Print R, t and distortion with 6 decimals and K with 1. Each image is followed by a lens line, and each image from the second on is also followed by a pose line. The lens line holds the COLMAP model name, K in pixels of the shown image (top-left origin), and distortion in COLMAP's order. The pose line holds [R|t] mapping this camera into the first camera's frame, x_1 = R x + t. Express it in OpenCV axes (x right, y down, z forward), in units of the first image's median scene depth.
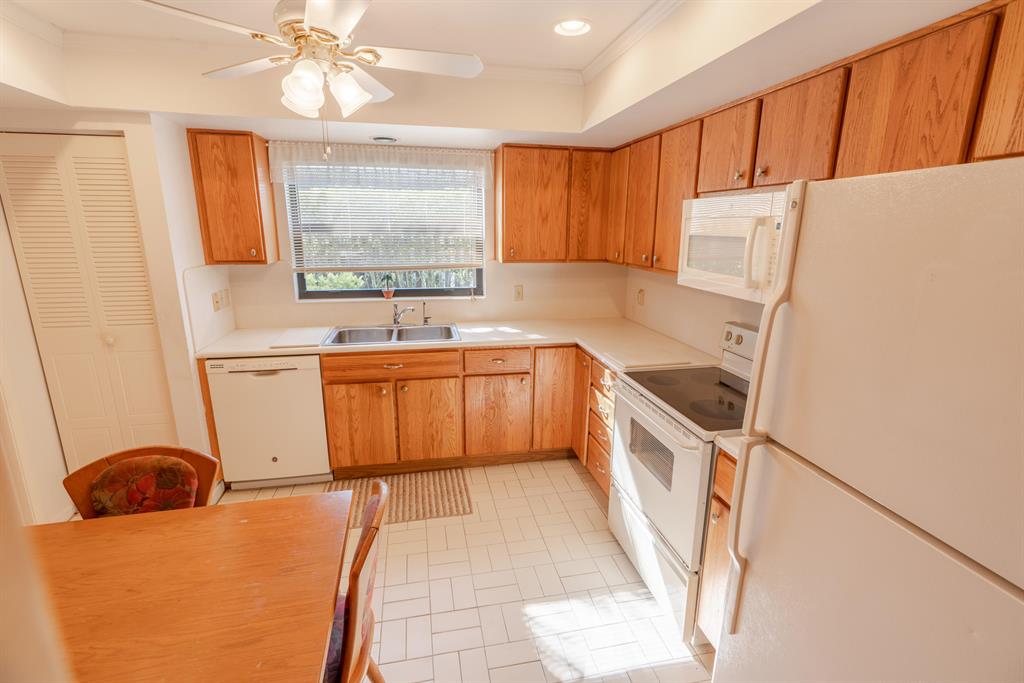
lens RADIAL K [[468.6, 0, 512.0], [0, 468.6, 341.5], [0, 0, 1]] dist [-0.003513, 0.000475]
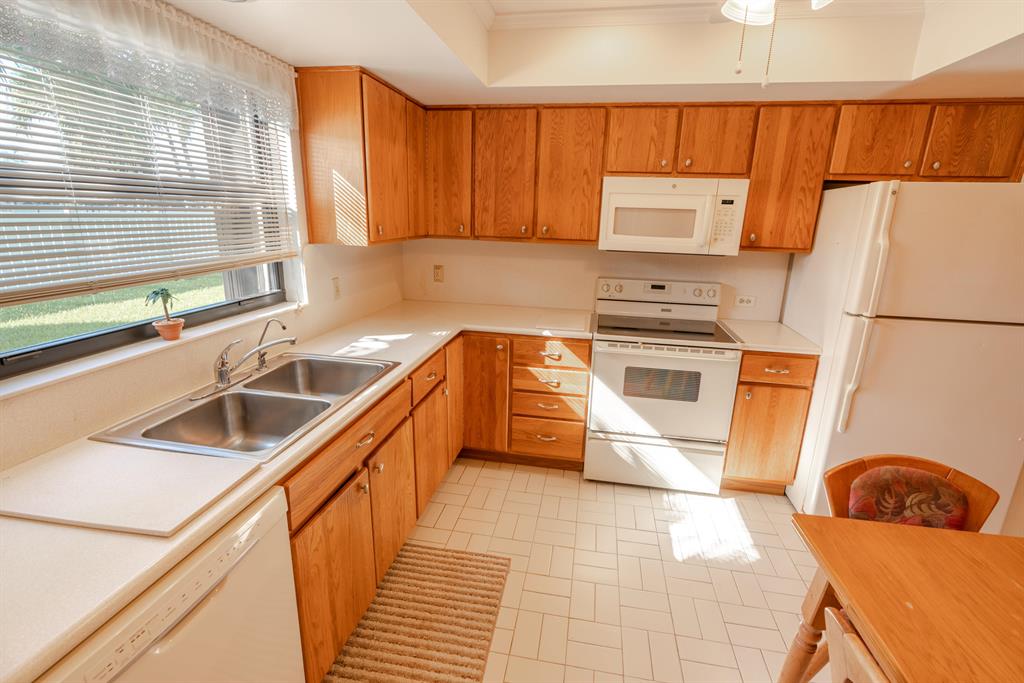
lens RADIAL K [[462.2, 0, 515.9], [0, 462.2, 340.6], [0, 0, 1]] dist [-0.010607, 0.004252]
pose [[0.374625, -0.248182, 0.893343, -0.636223], [0.199758, 0.962486, 0.183622, -0.123466], [-0.905402, 0.109663, 0.410148, 0.580533]]
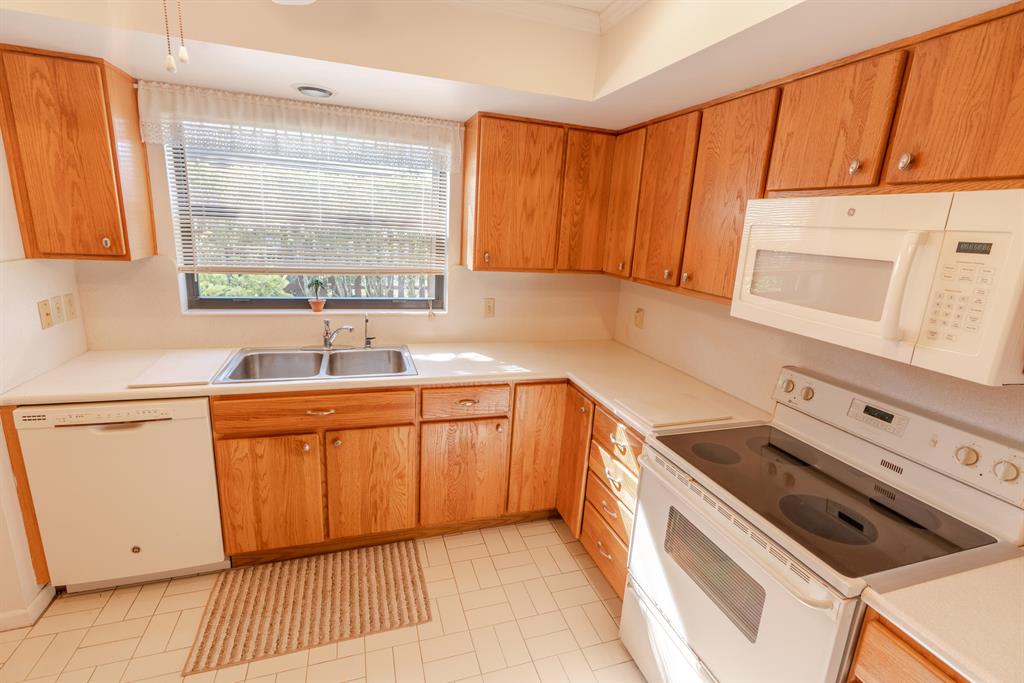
lens RADIAL K [[468.6, 0, 512.0], [0, 468.6, 341.5], [0, 0, 1]] dist [-0.003513, 0.000475]
pose [[0.991972, 0.020308, 0.124815, -0.055464], [-0.020965, 0.999772, 0.003952, -0.061427], [-0.124706, -0.006537, 0.992172, 0.253663]]
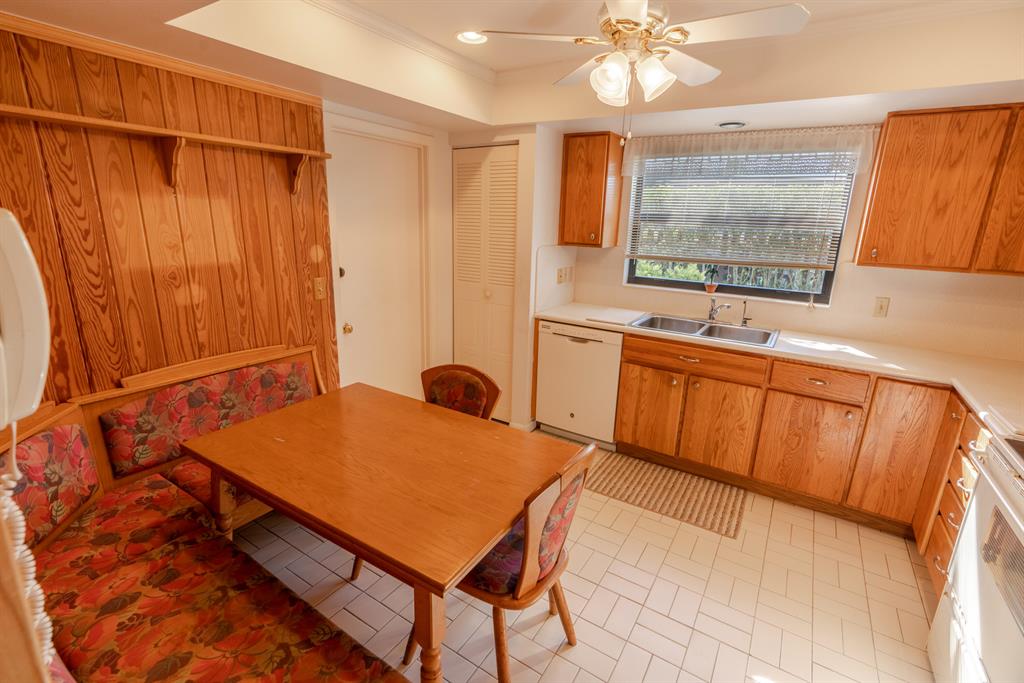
lens RADIAL K [[462.2, 0, 515.9], [0, 462.2, 340.6], [0, 0, 1]] dist [-0.010607, 0.004252]
pose [[0.720598, 0.190790, -0.666586, 0.116449], [-0.191186, 0.978800, 0.073475, 0.012934], [0.666473, 0.074496, 0.741798, 0.043493]]
